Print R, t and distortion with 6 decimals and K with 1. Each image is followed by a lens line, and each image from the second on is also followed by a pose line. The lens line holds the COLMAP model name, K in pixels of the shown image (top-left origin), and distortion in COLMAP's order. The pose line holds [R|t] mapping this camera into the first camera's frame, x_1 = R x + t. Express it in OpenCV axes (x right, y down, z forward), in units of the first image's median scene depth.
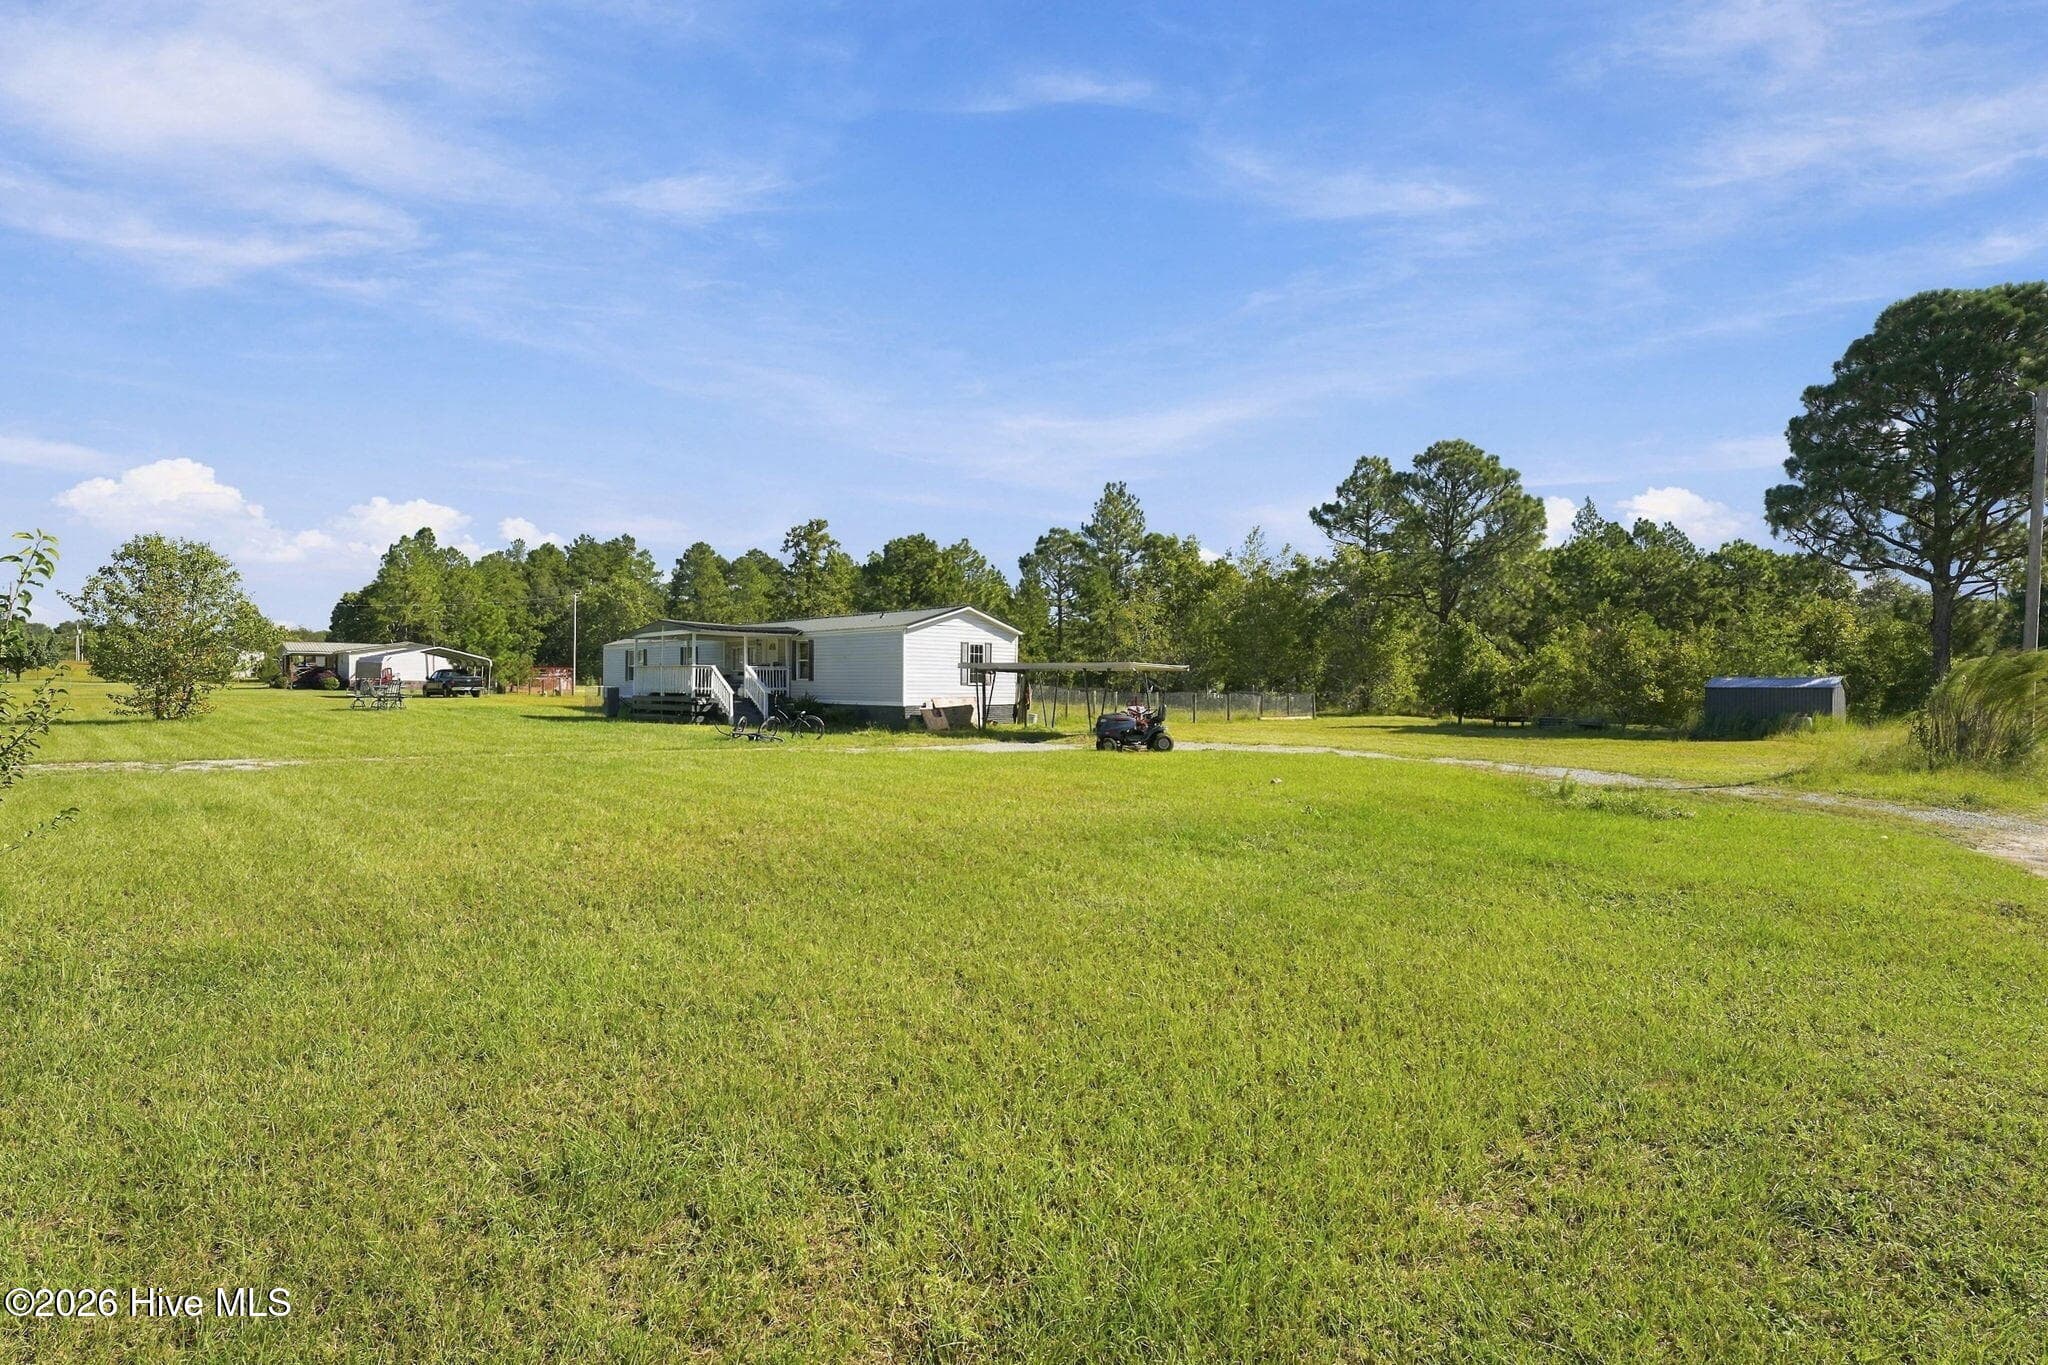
lens RADIAL K [[992.8, 0, 1024.0], [0, 992.8, 682.5], [0, 0, 1]] dist [-0.000626, 0.000051]
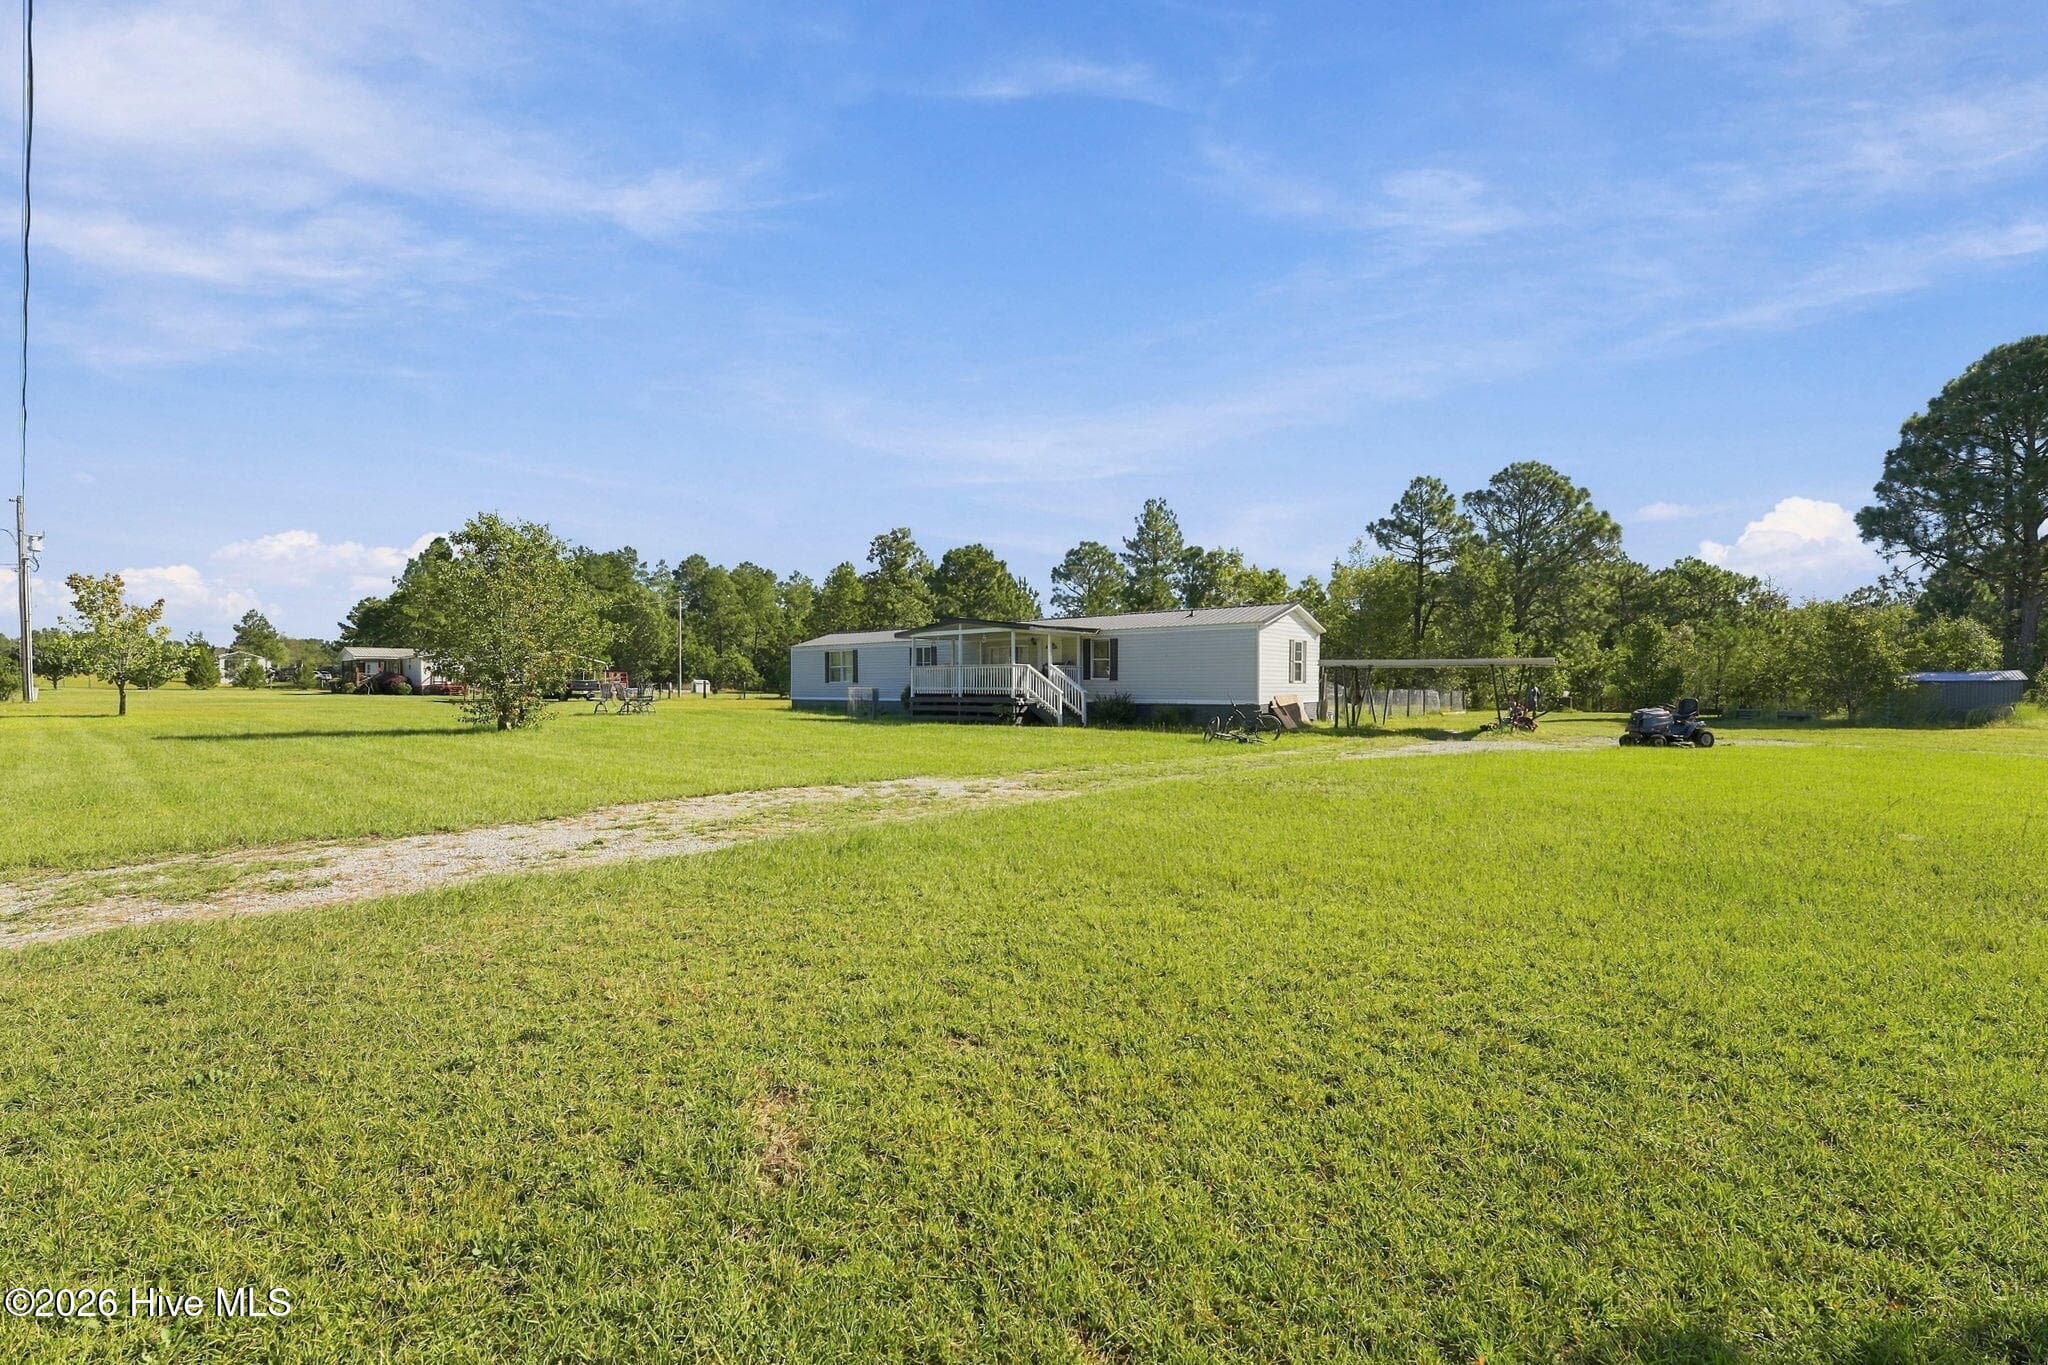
lens RADIAL K [[873.3, 0, 1024.0], [0, 873.3, 682.5], [0, 0, 1]] dist [-0.023713, -0.000037]
pose [[0.994349, -0.006544, 0.105961, -0.159943], [0.006747, 0.999976, -0.001557, 0.000657], [-0.105948, 0.002263, 0.994369, 0.064431]]
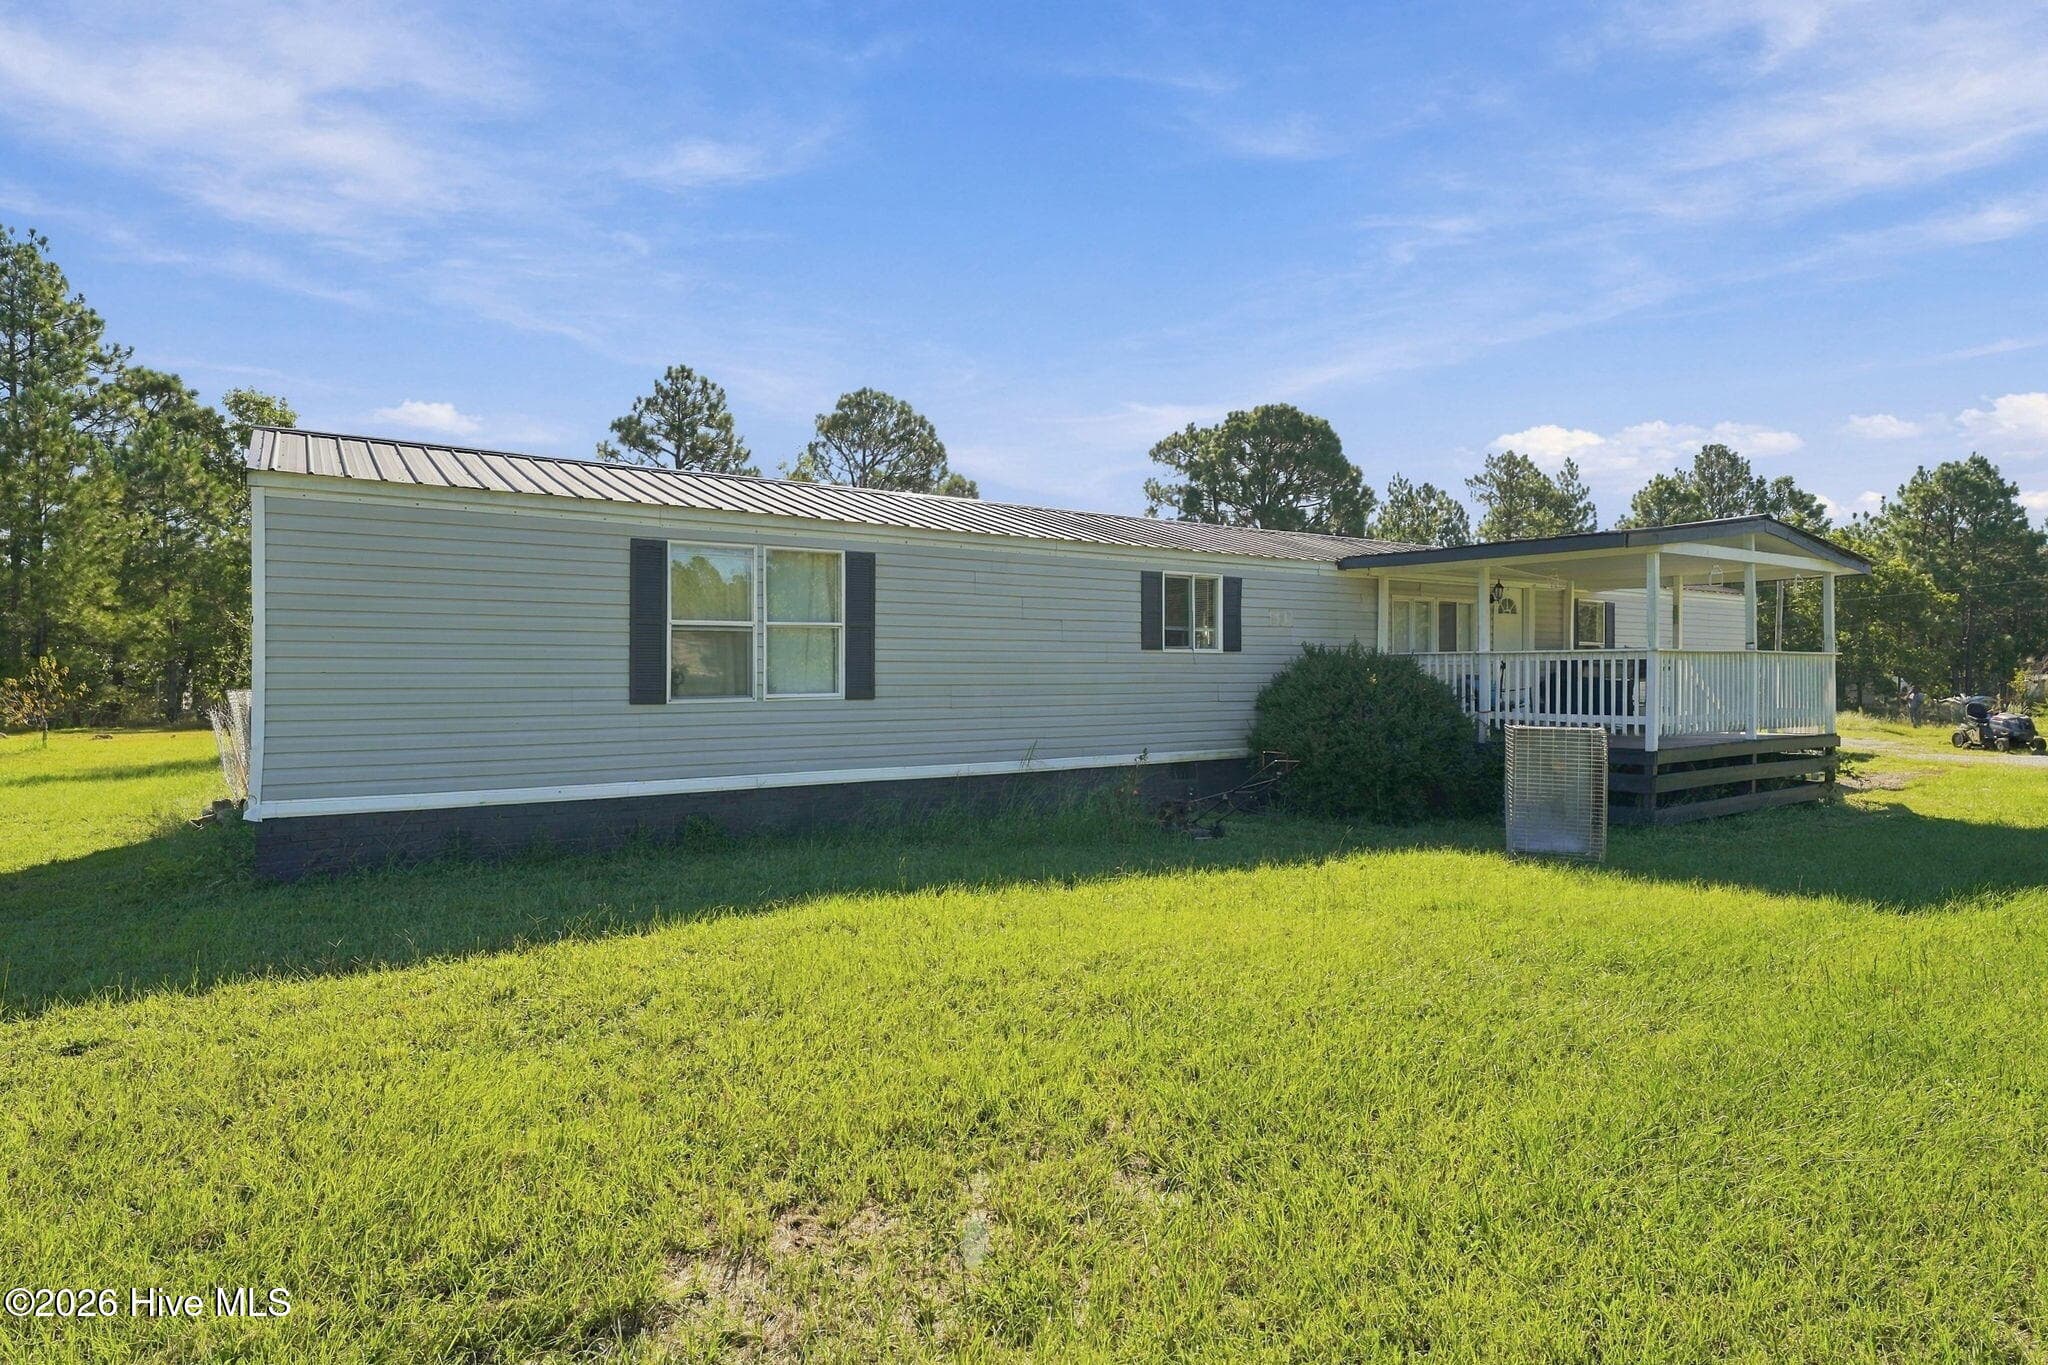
lens RADIAL K [[1075.6, 0, 1024.0], [0, 1075.6, 682.5], [0, 0, 1]] dist [-0.005334, -0.000290]
pose [[0.187341, -0.013072, 0.982208, -0.312850], [-0.004070, 0.999893, 0.014084, -0.004581], [-0.982286, -0.006636, 0.187268, 0.481234]]
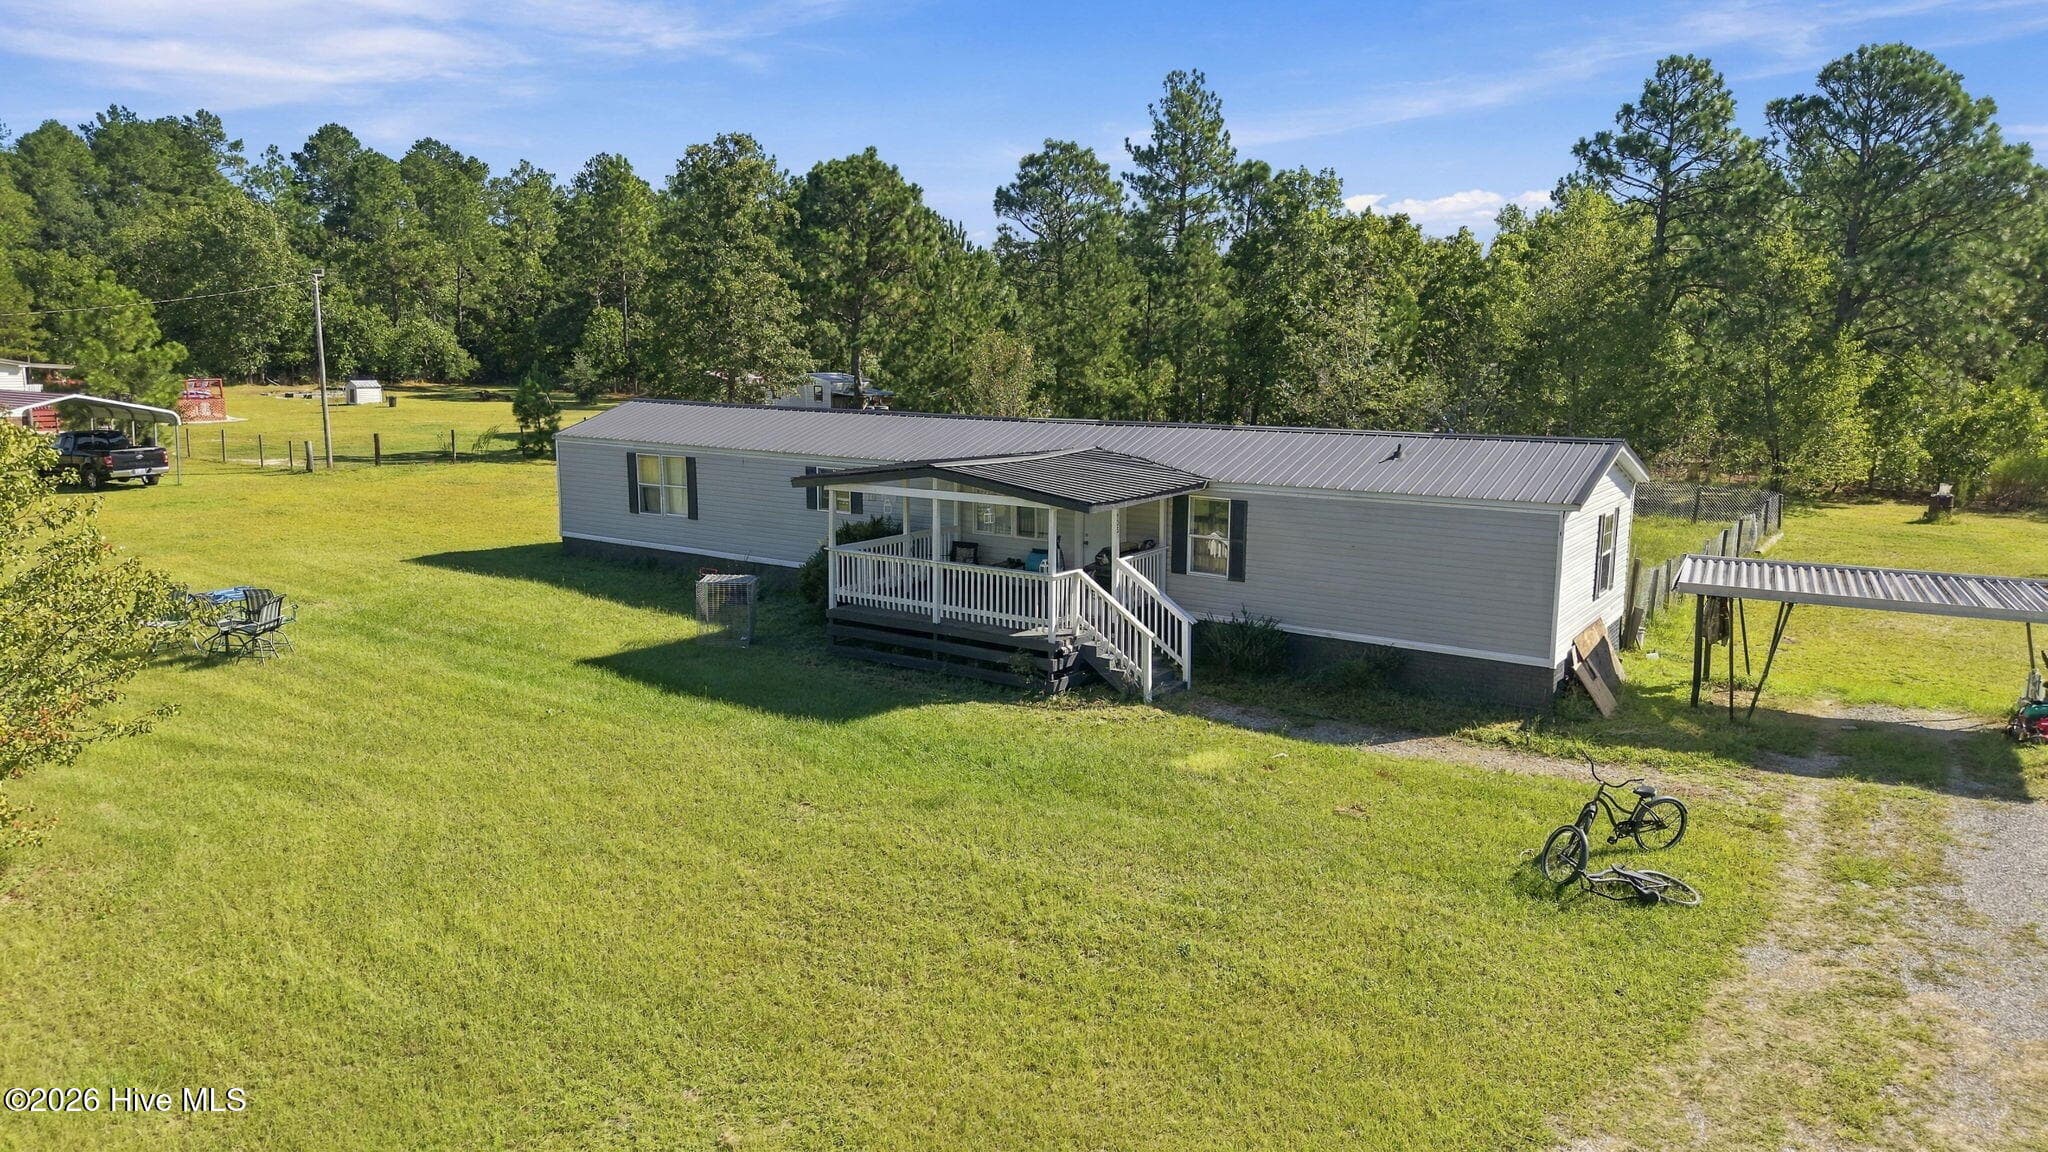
lens RADIAL K [[1394.3, 0, 1032.2], [0, 1394.3, 547.7], [0, 0, 1]] dist [0.006862, -0.000682]
pose [[0.980956, -0.034658, 0.191111, -0.181211], [0.003577, 0.987008, 0.160632, -0.052539], [-0.194195, -0.156890, 0.968336, 0.145620]]
